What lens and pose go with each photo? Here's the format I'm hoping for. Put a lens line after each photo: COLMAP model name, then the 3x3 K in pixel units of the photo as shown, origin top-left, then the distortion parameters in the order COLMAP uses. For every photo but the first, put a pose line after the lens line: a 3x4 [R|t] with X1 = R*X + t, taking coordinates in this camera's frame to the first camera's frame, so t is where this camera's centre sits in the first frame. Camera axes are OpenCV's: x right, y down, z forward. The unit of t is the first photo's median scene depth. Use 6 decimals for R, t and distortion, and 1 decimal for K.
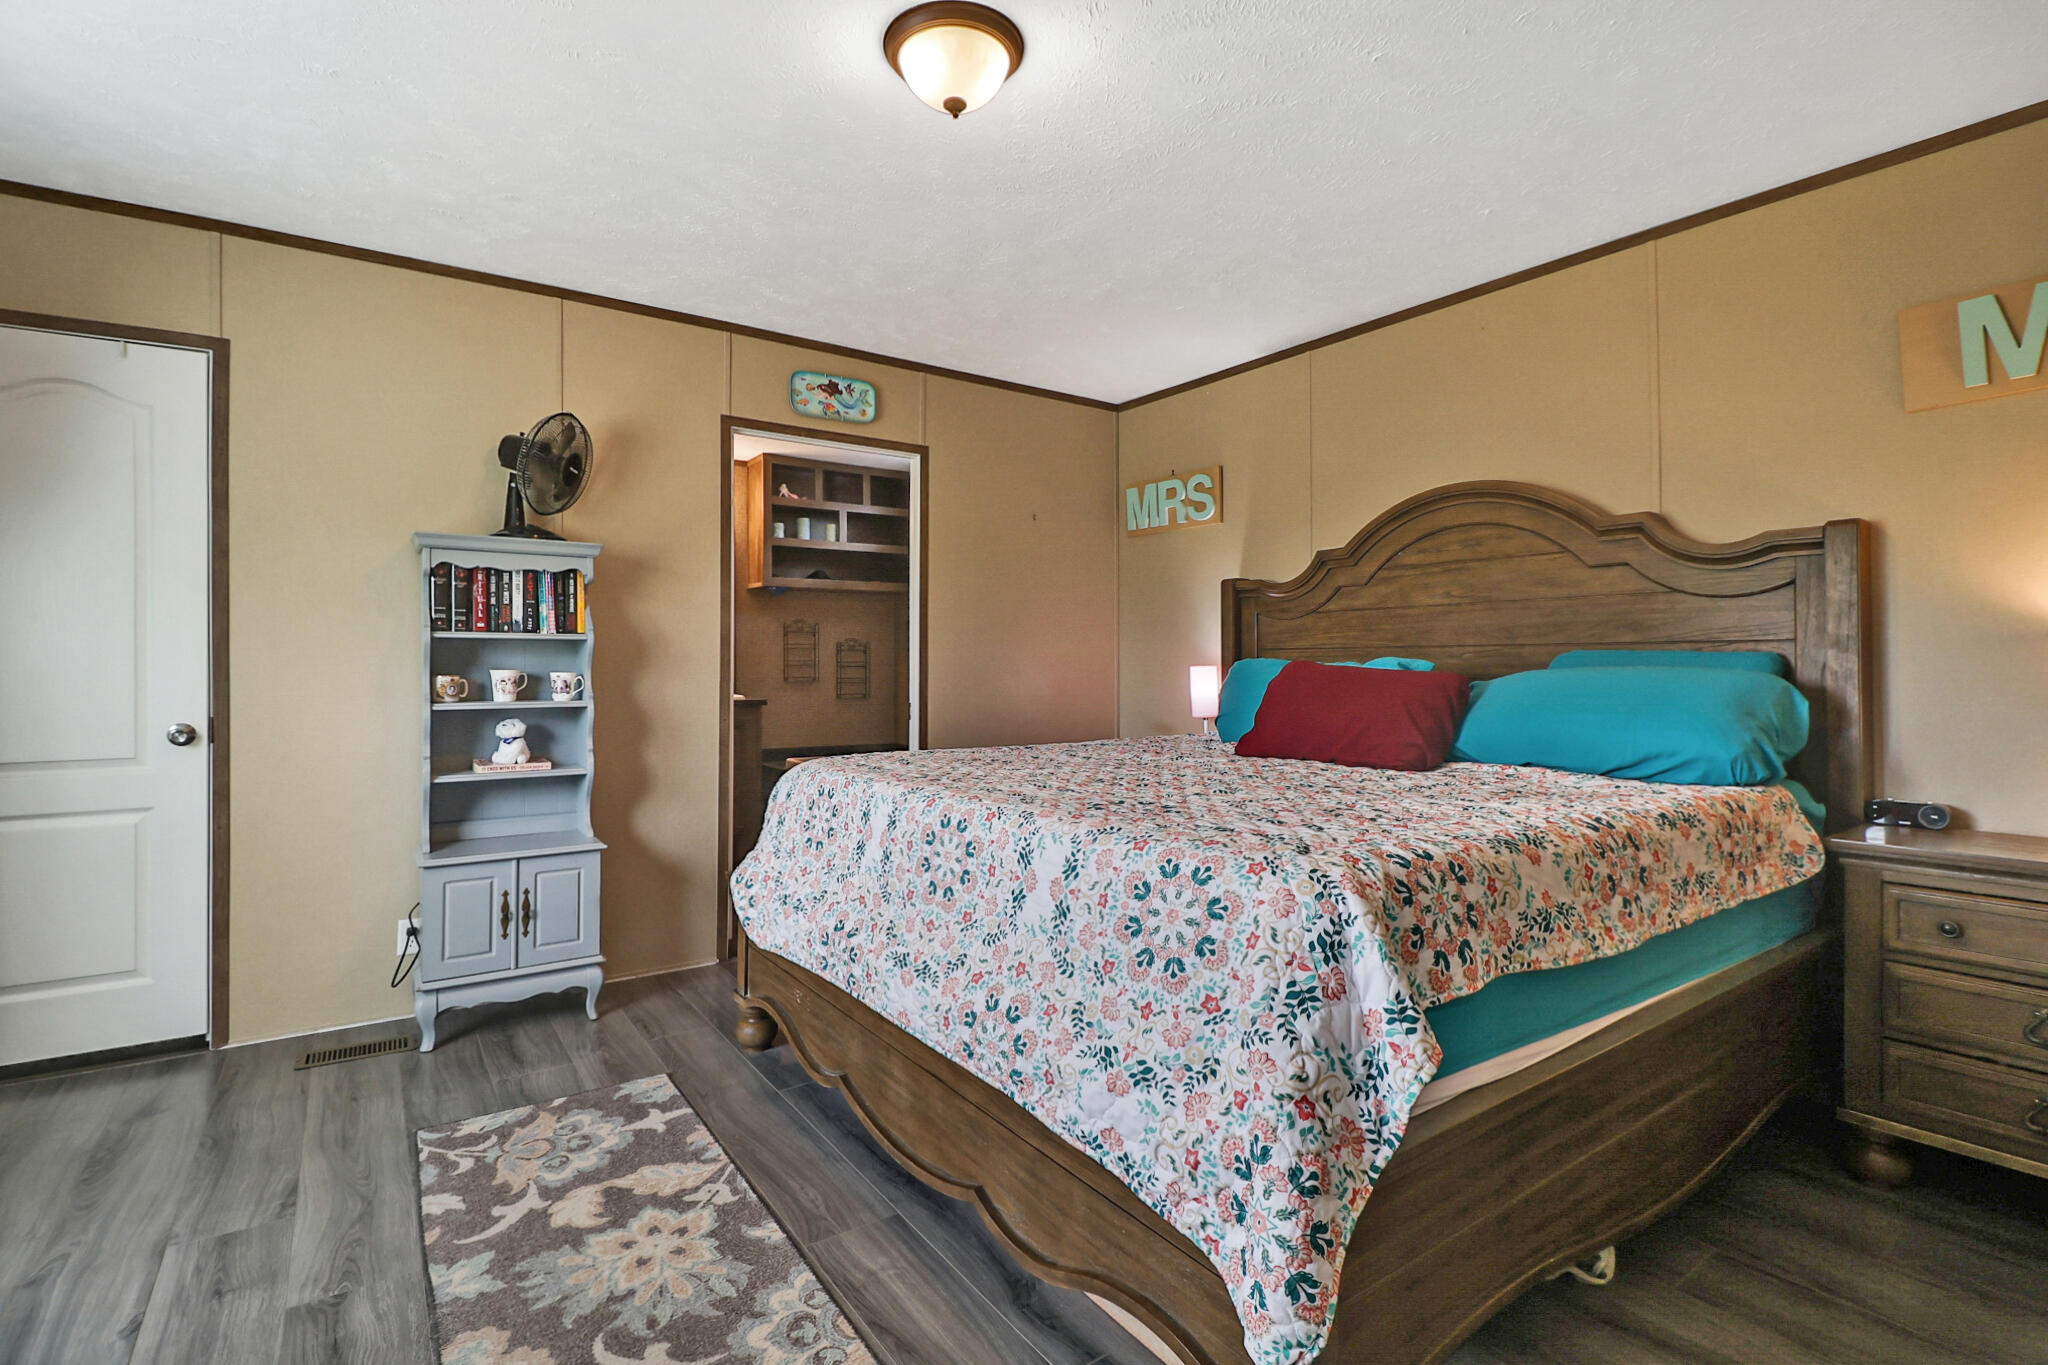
lens RADIAL K [[937.6, 0, 997.5], [0, 937.6, 653.2], [0, 0, 1]] dist [0.001246, -0.011702]
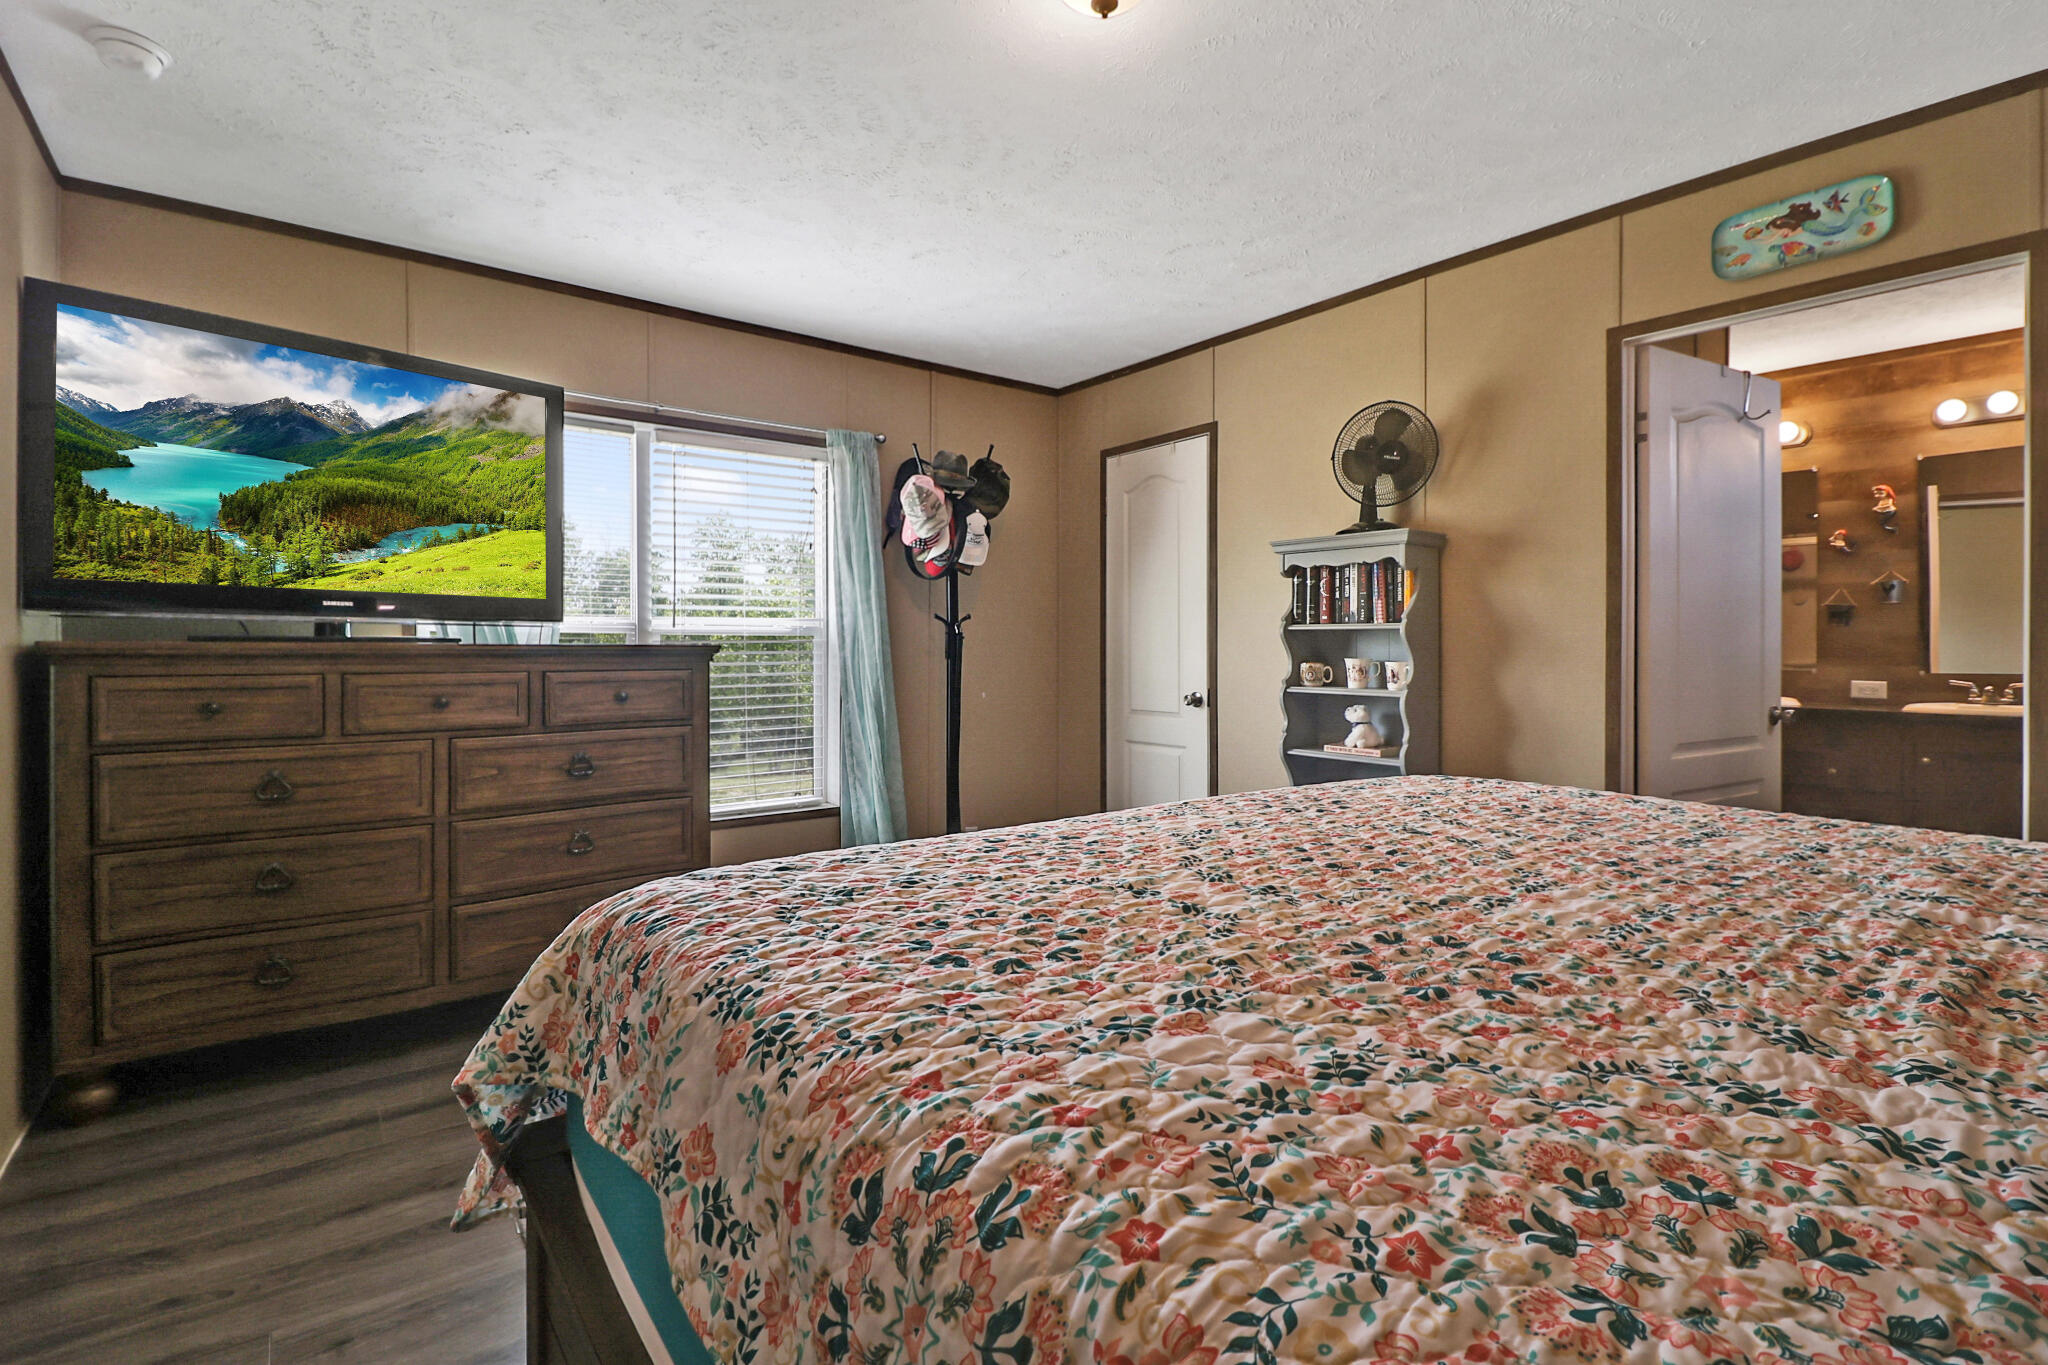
lens RADIAL K [[937.6, 0, 997.5], [0, 937.6, 653.2], [0, 0, 1]] dist [0.001246, -0.011702]
pose [[0.047518, 0.002801, -0.998866, 0.530374], [0.000049, 0.999996, 0.002806, 0.008693], [0.998870, -0.000182, 0.047518, 0.558260]]
